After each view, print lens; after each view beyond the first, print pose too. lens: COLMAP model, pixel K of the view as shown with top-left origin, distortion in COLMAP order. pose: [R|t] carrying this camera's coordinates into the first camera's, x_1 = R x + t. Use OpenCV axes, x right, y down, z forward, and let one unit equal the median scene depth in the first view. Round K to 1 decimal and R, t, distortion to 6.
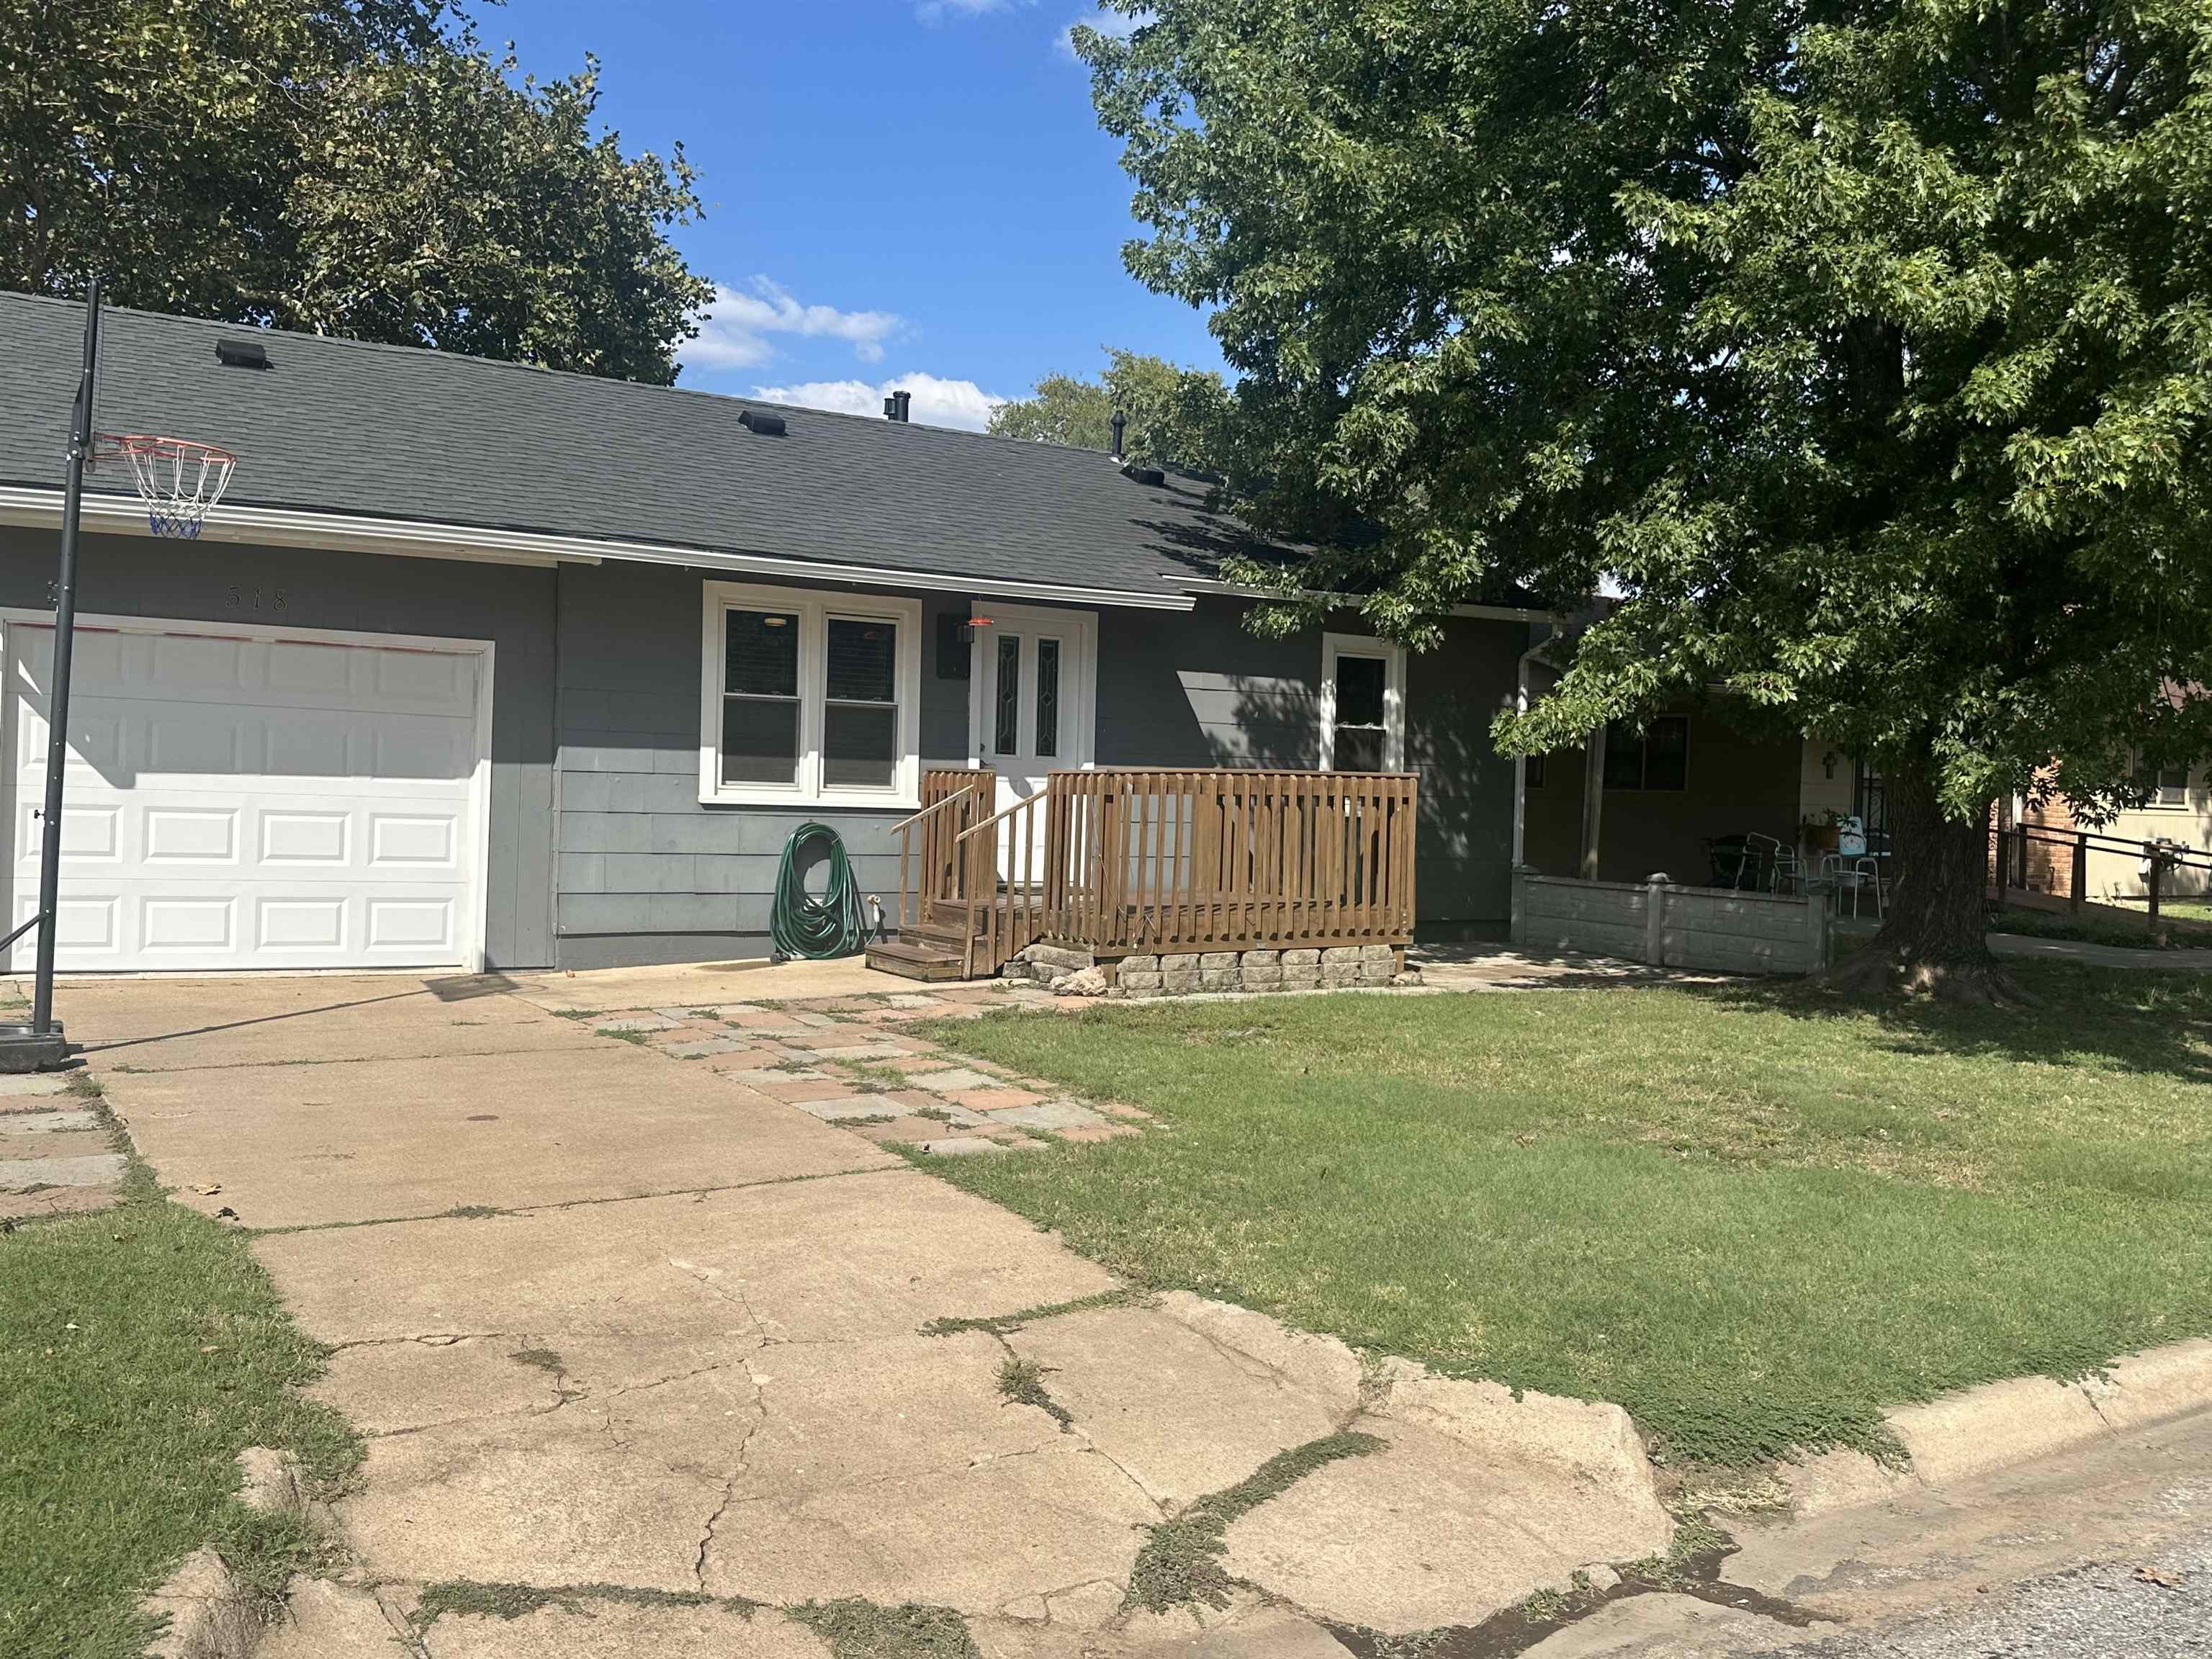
lens RADIAL K [[1974.8, 0, 1106.0], [0, 1974.8, 829.5], [0, 0, 1]] dist [0.174098, -0.427308]
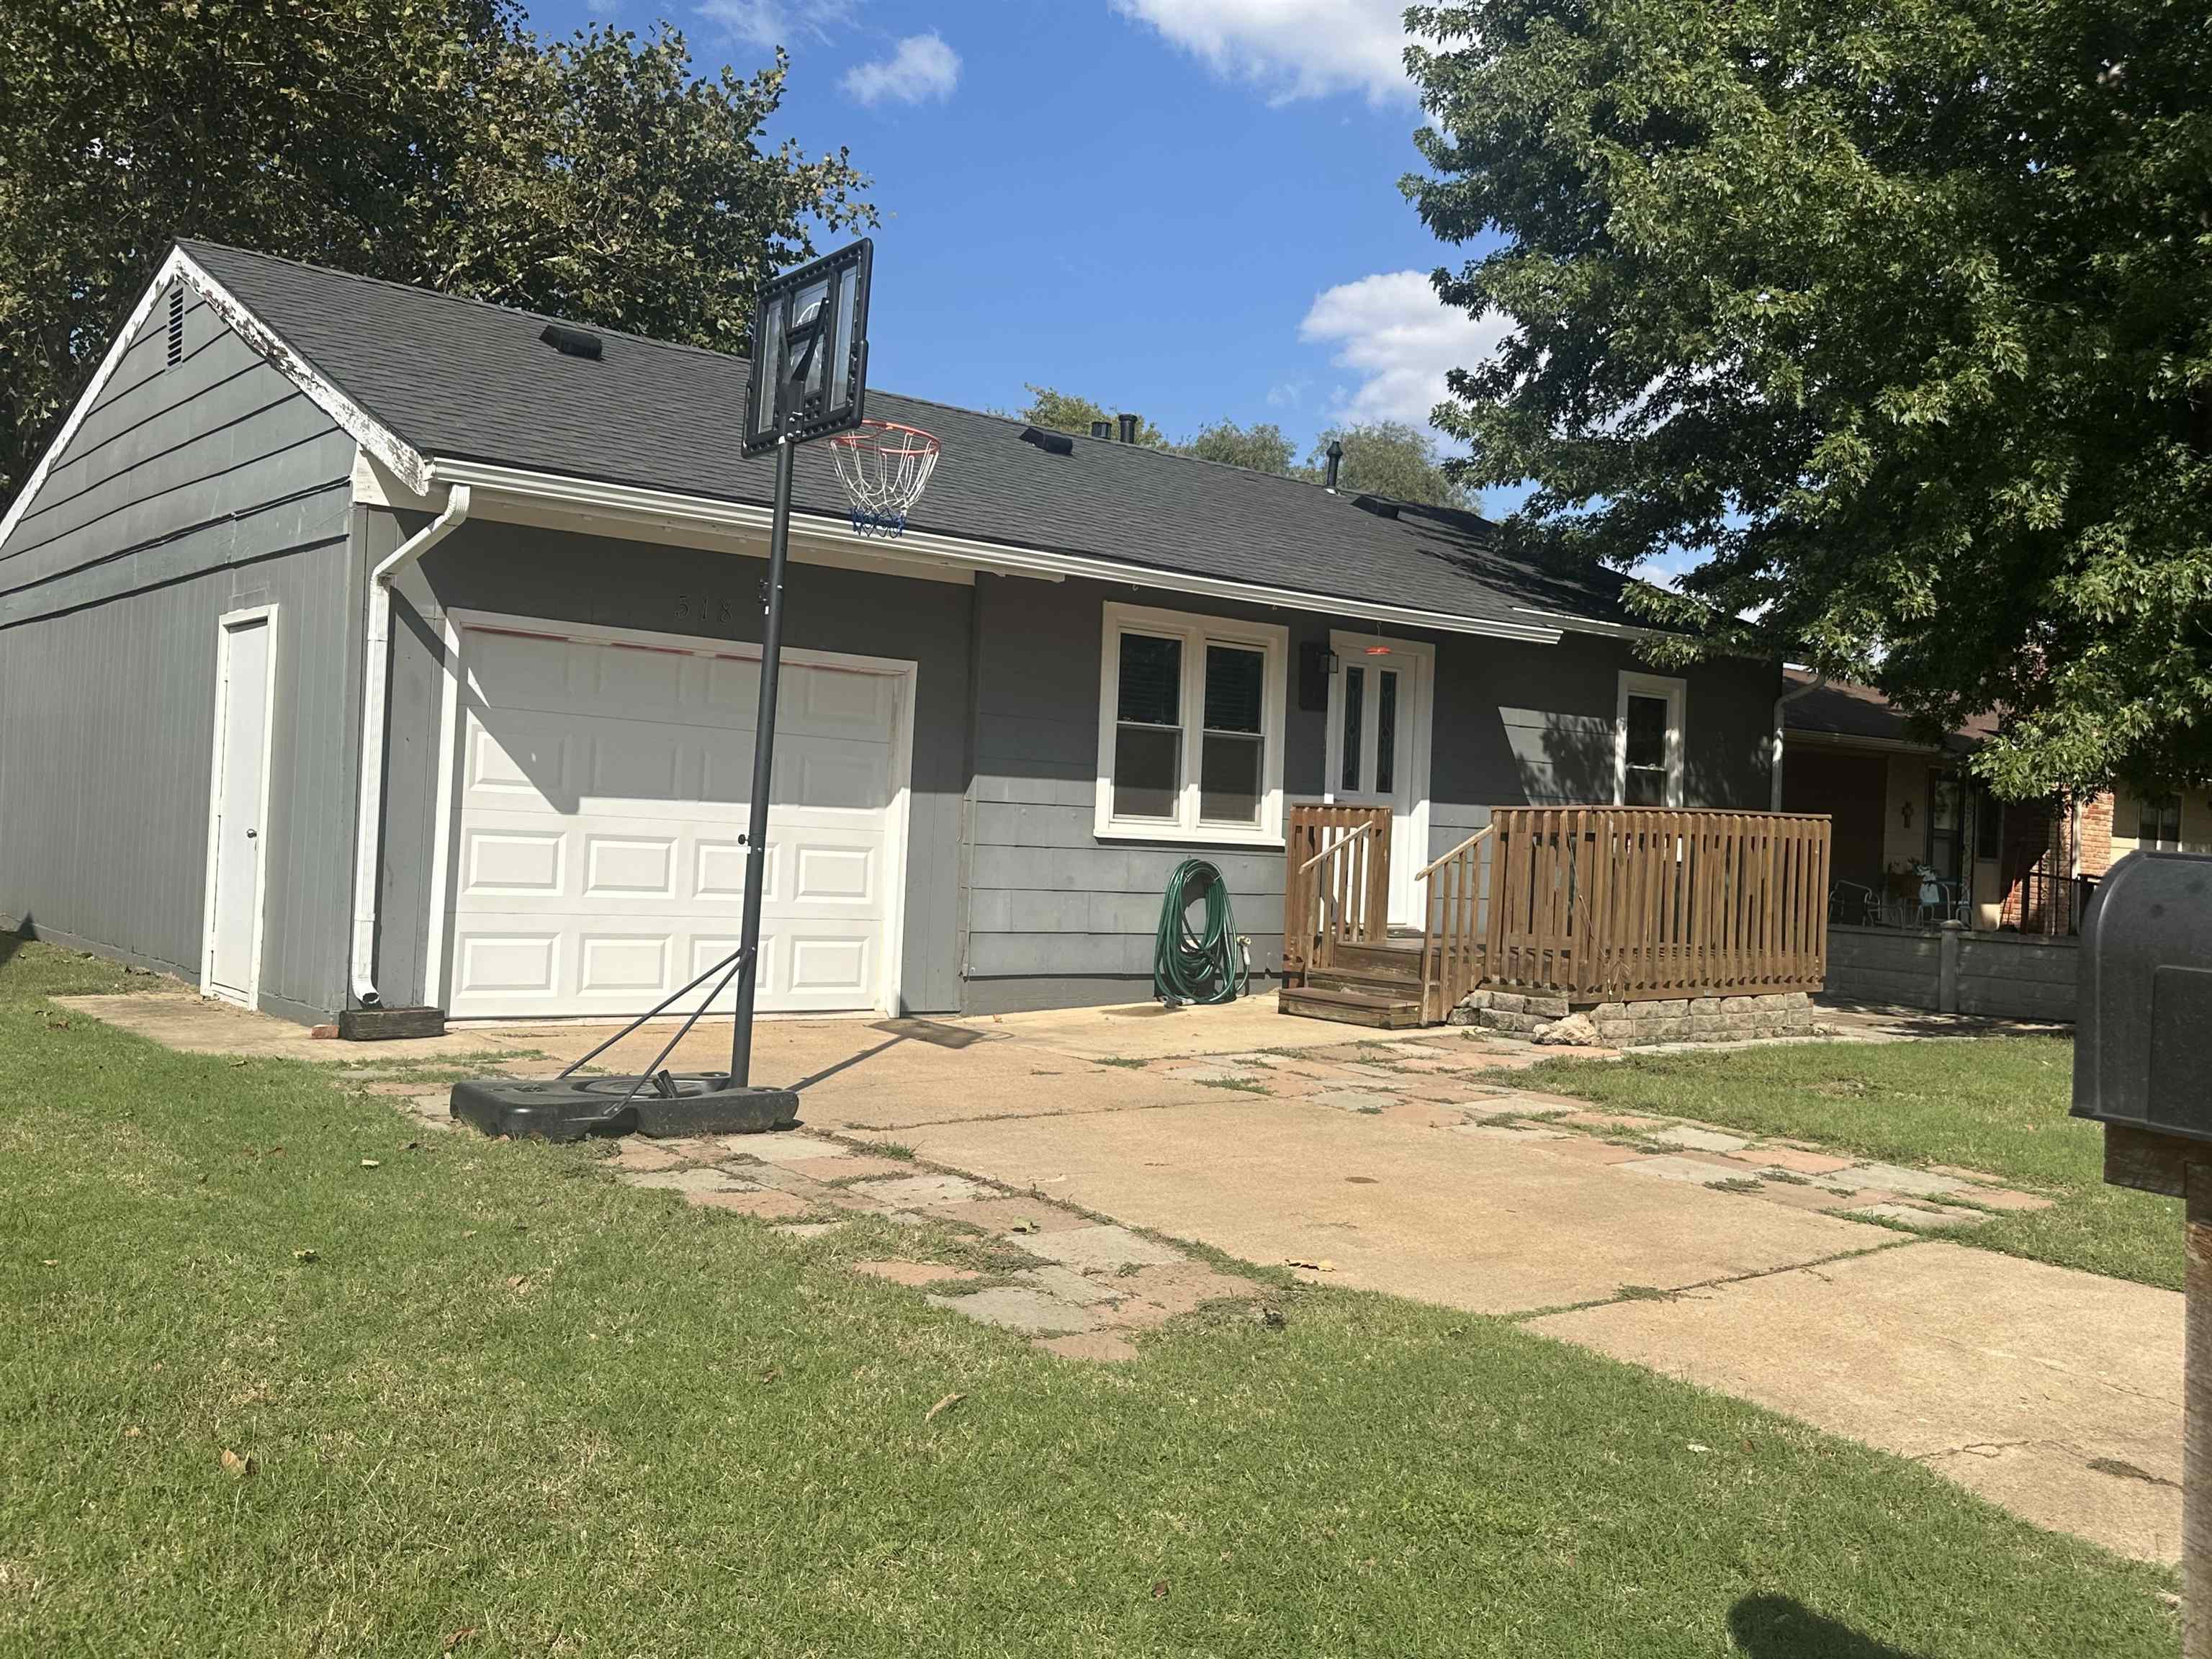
lens RADIAL K [[1974.8, 0, 1106.0], [0, 1974.8, 829.5], [0, 0, 1]] dist [0.174098, -0.427308]
pose [[0.992686, 0.011691, 0.120159, -0.306312], [-0.009014, 0.999699, -0.022805, 0.004238], [-0.120389, 0.021555, 0.992493, 0.068794]]
